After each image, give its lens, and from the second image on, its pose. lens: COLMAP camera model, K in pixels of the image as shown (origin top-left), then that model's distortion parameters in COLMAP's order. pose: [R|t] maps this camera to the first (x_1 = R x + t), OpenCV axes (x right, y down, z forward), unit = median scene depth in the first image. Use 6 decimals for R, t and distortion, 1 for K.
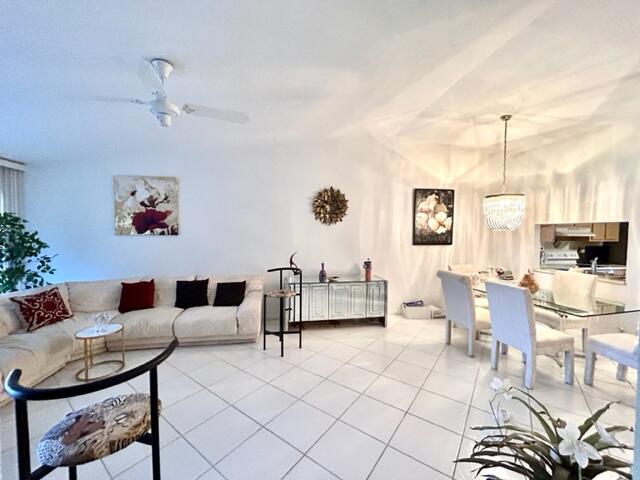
lens RADIAL K [[259.4, 0, 320.0], [0, 259.4, 240.0], [0, 0, 1]] dist [-0.000870, -0.000111]
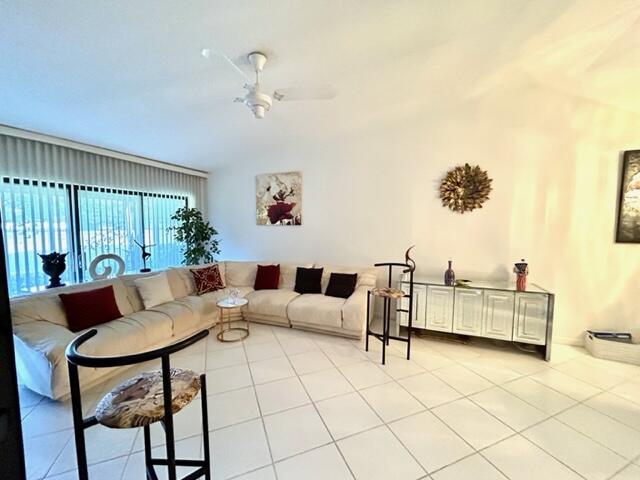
lens RADIAL K [[259.4, 0, 320.0], [0, 259.4, 240.0], [0, 0, 1]] dist [-0.000870, -0.000111]
pose [[0.856860, 0.032183, -0.514544, 0.086396], [-0.016926, 0.999268, 0.034313, 0.004659], [0.515271, -0.020693, 0.856777, 0.122340]]
